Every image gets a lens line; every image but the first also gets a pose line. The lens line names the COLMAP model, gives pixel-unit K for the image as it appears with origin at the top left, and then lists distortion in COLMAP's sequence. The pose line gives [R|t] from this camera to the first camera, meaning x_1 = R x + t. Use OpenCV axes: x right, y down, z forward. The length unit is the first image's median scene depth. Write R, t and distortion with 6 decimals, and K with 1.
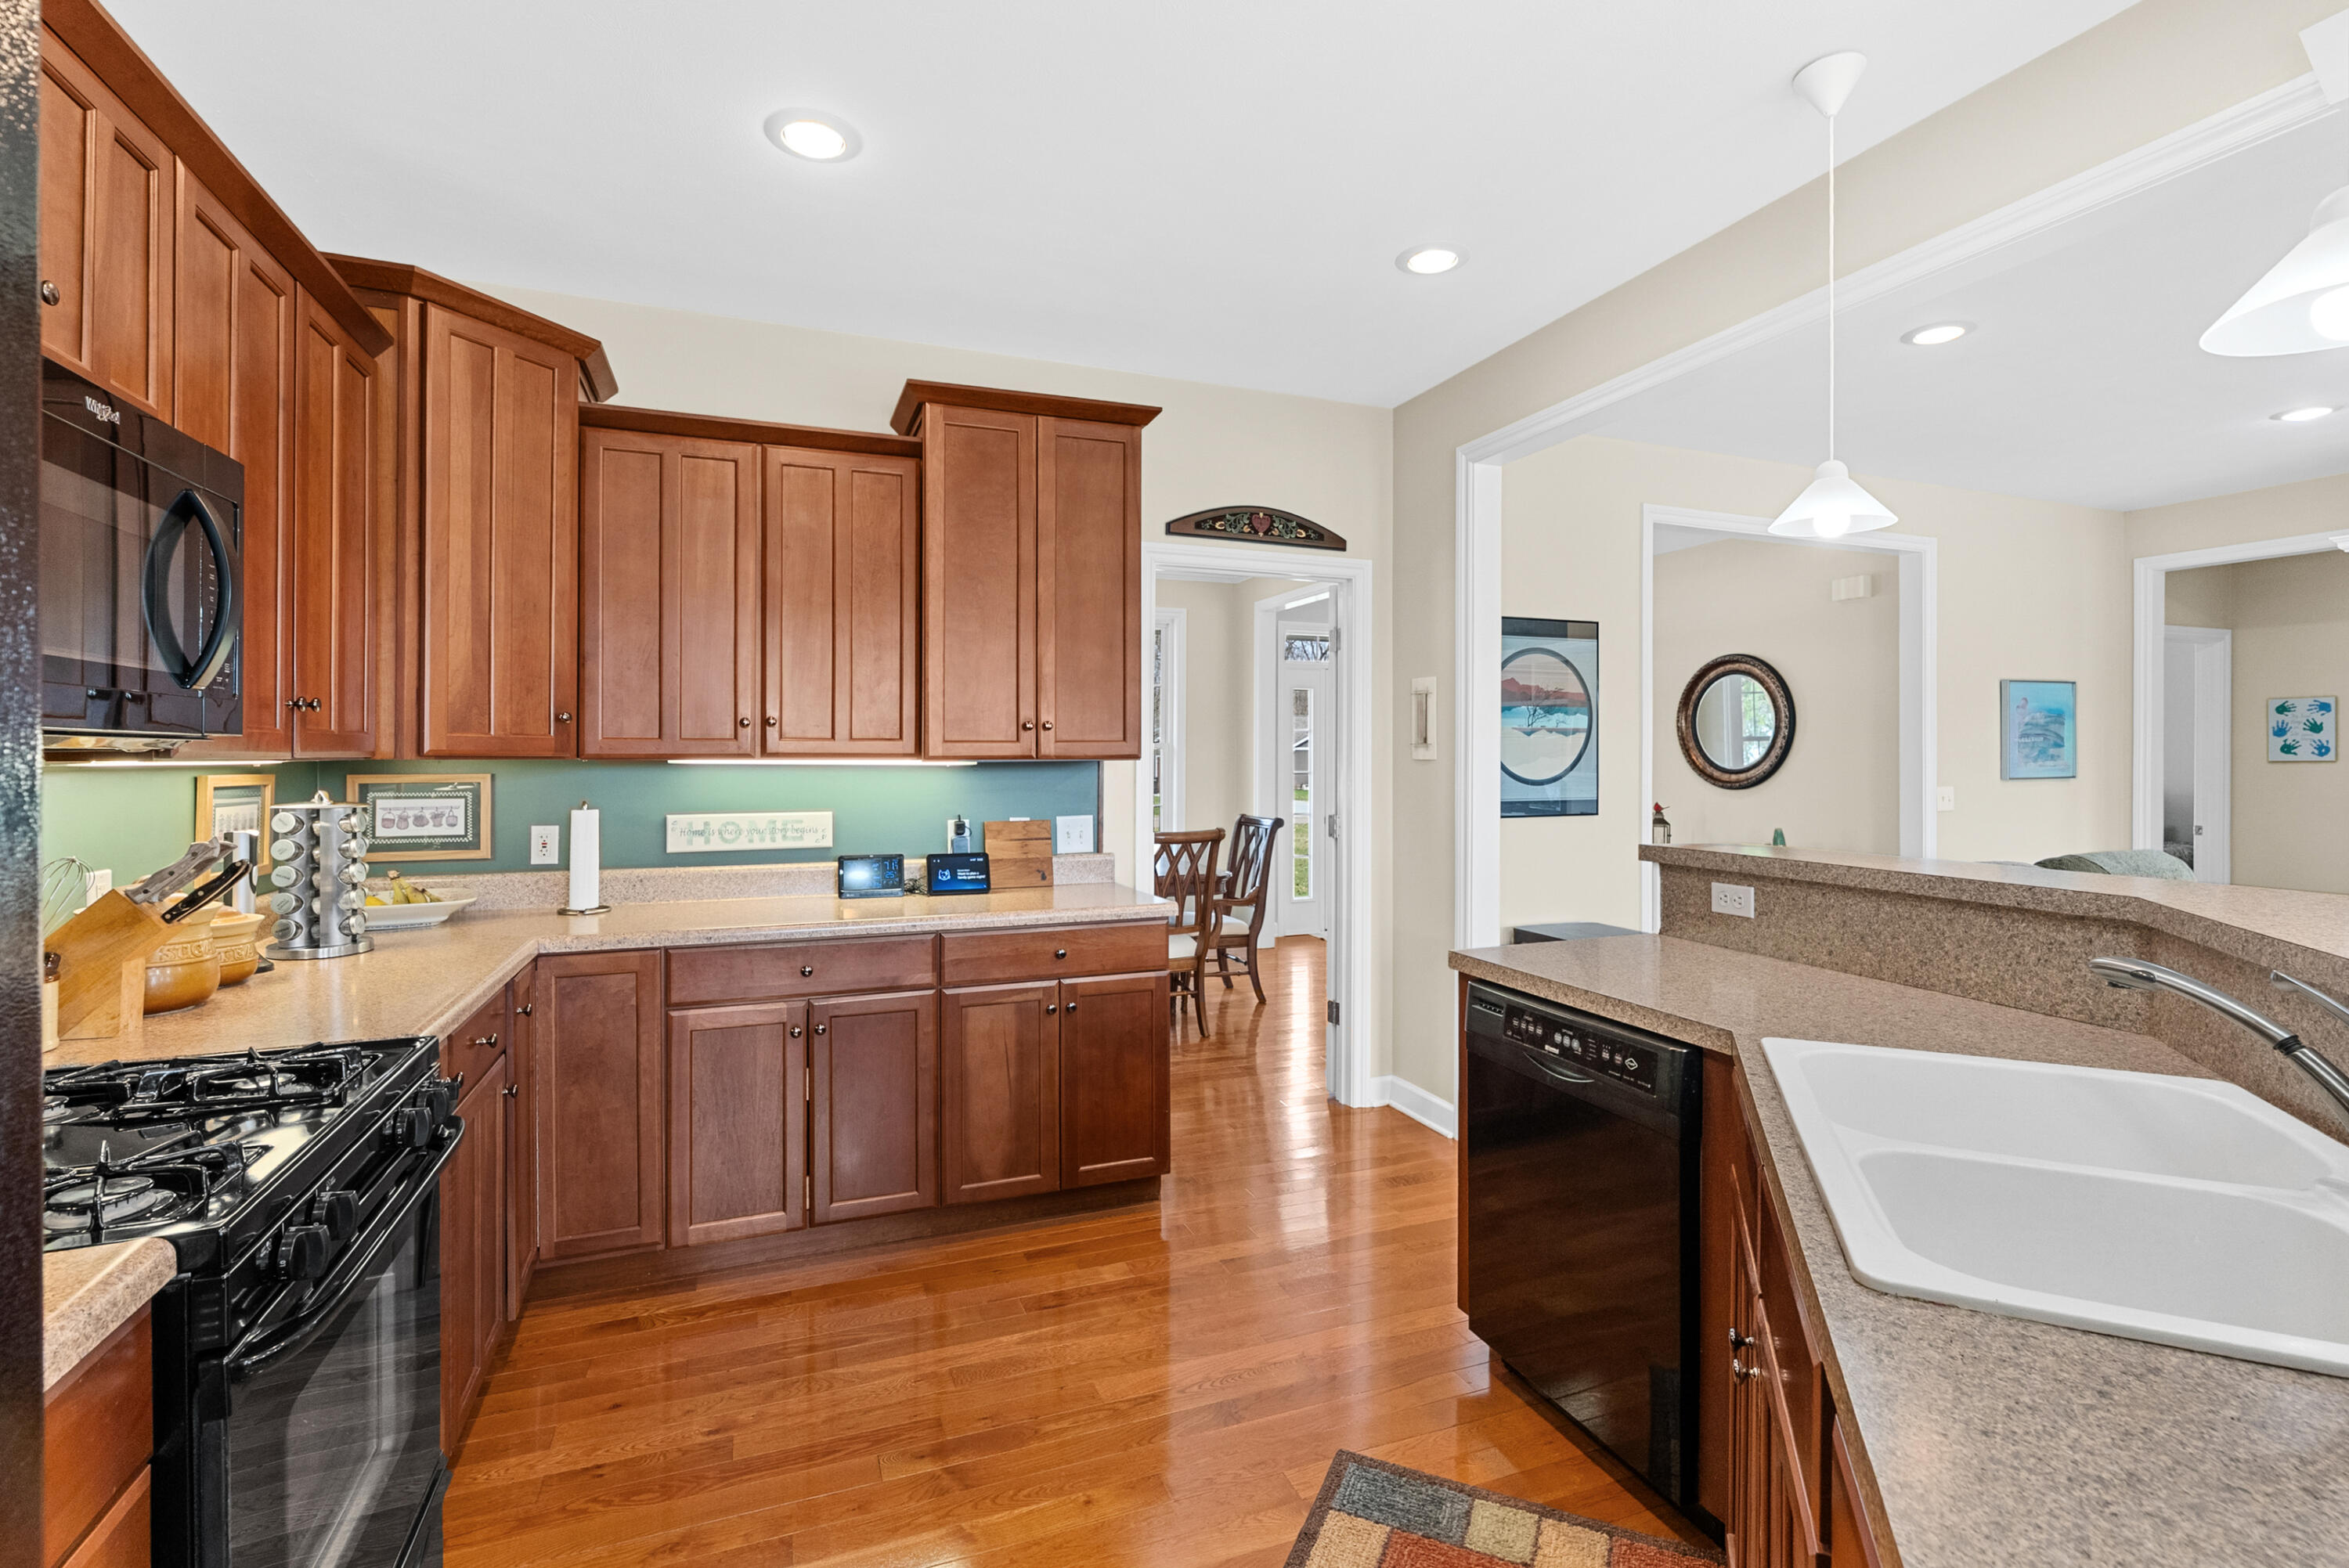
lens RADIAL K [[1088.6, 0, 1174.0], [0, 1088.6, 760.3], [0, 0, 1]] dist [-0.002457, -0.000302]
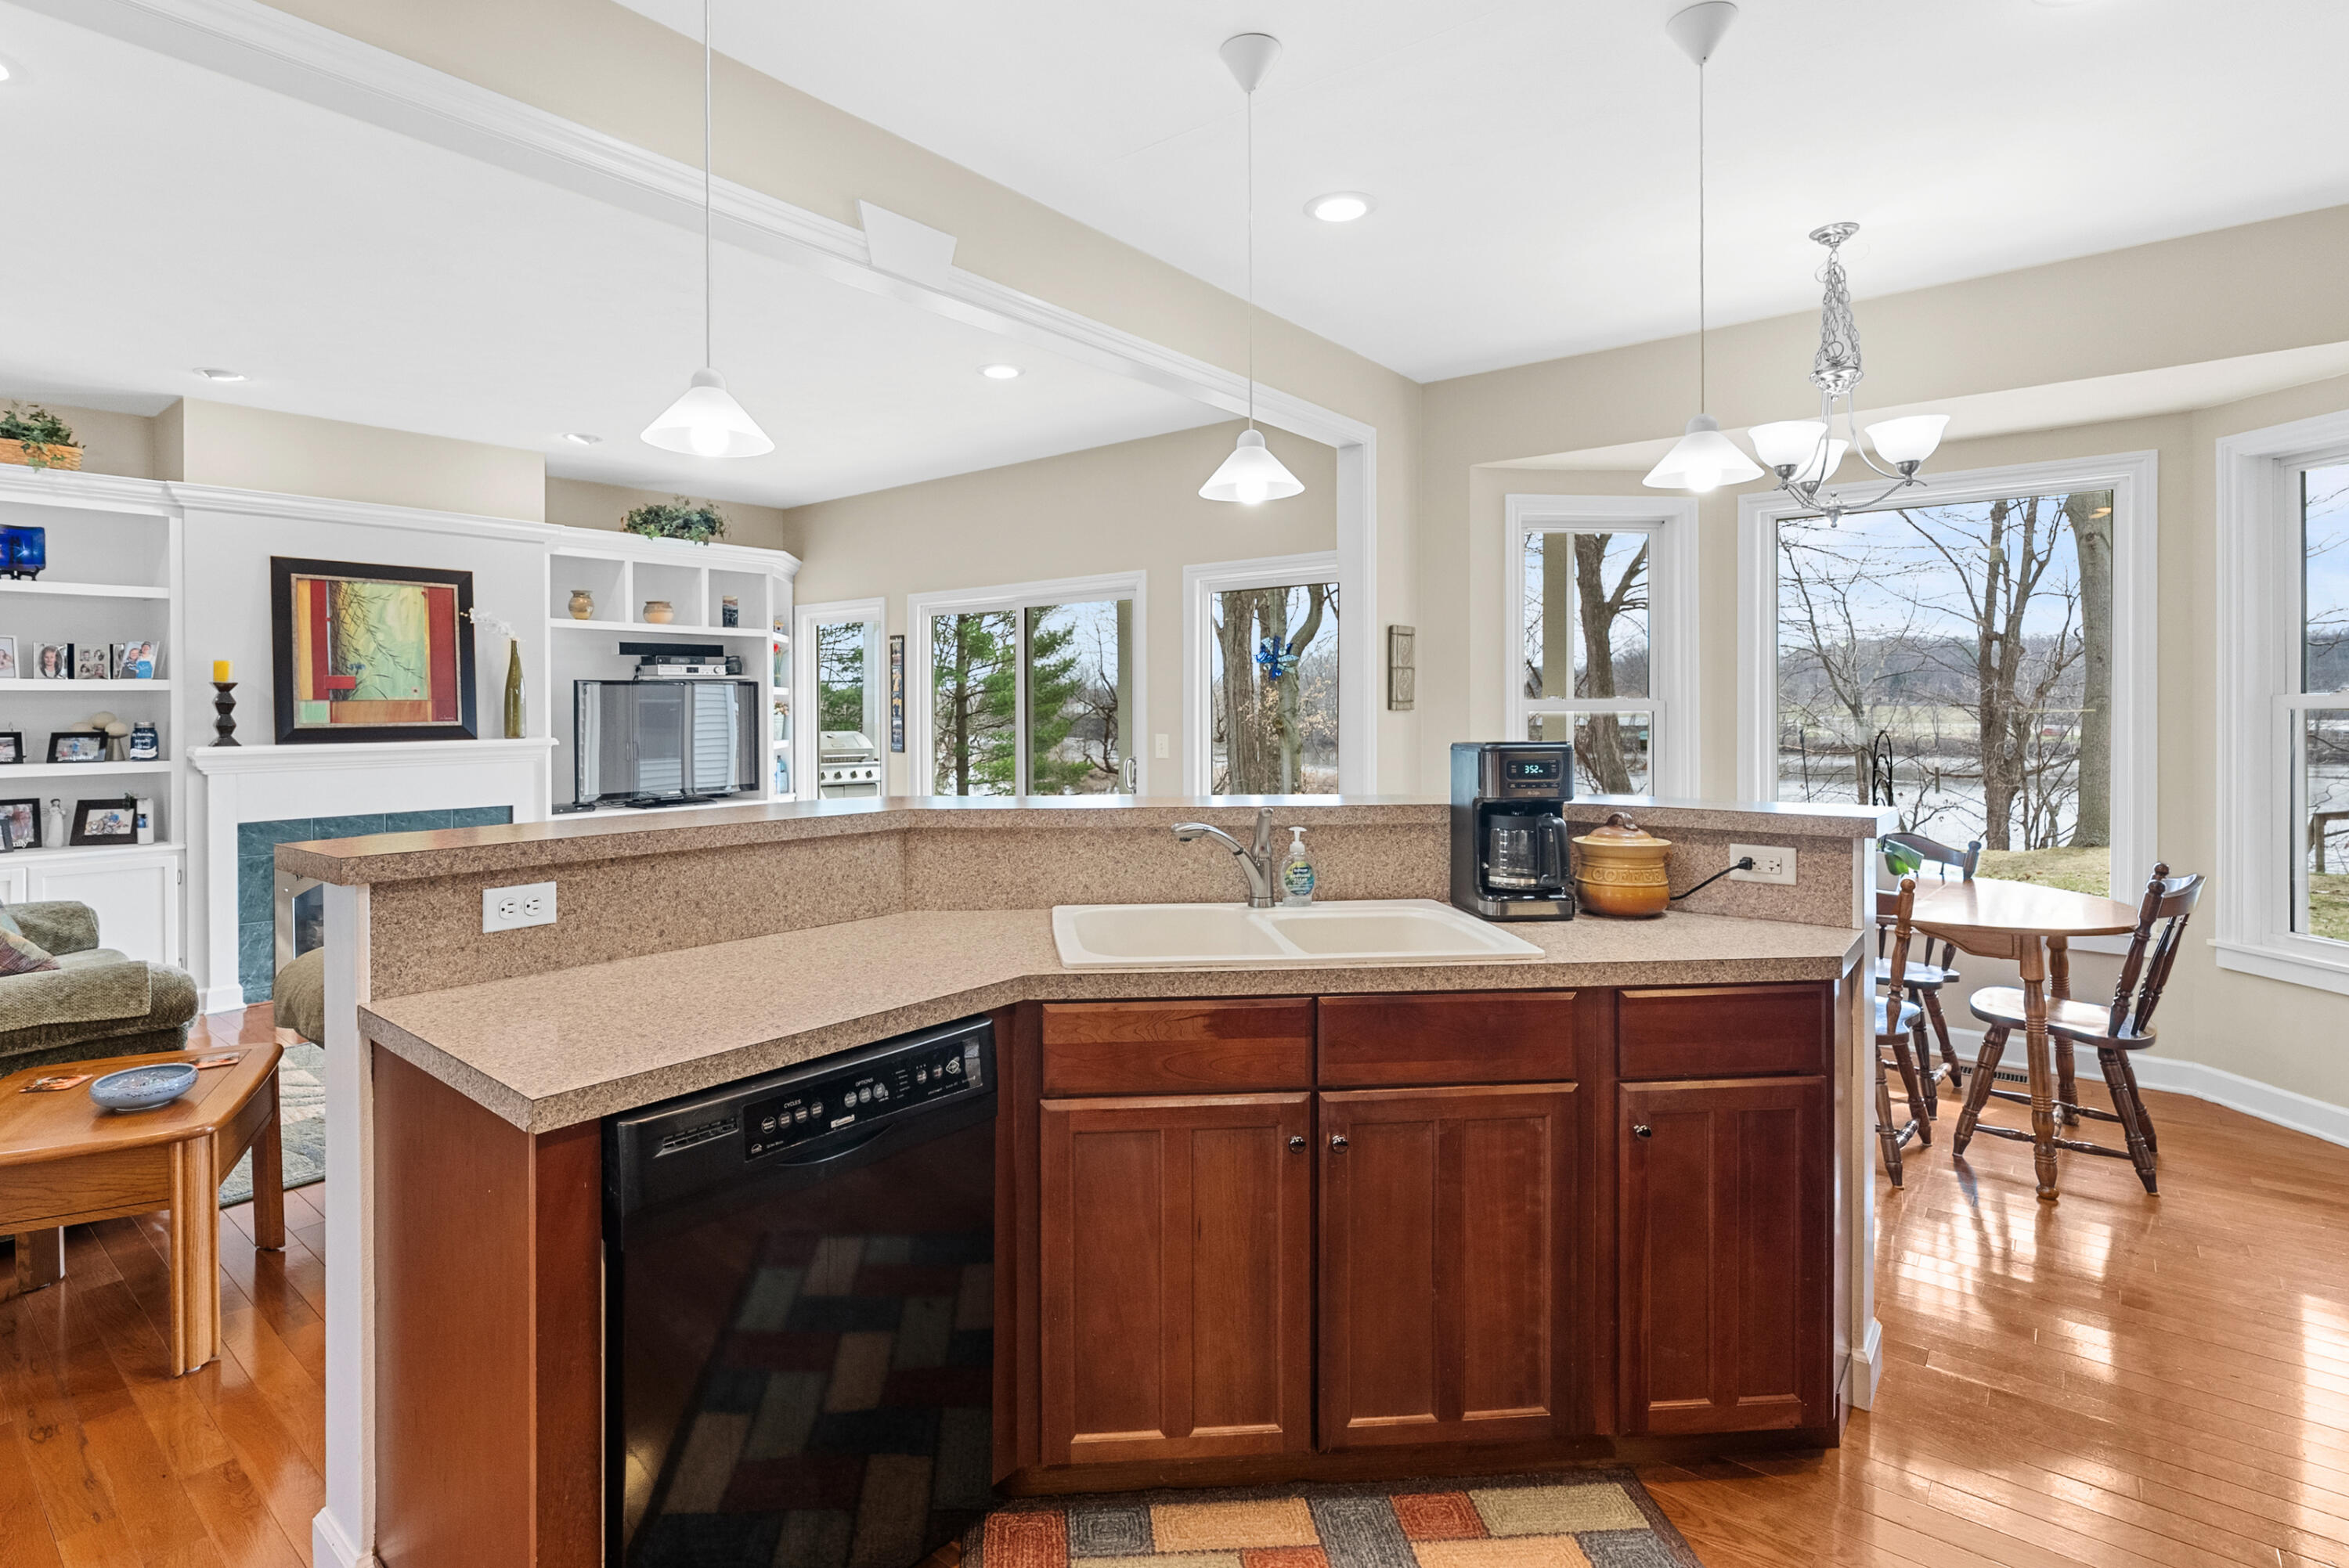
lens RADIAL K [[1088.6, 0, 1124.6], [0, 1088.6, 722.2], [0, 0, 1]] dist [-0.002457, -0.000302]
pose [[-0.466934, -0.009555, 0.884241, -0.343229], [0.008574, 0.999846, 0.015332, 0.000523], [-0.884251, 0.014741, -0.466780, 1.132746]]
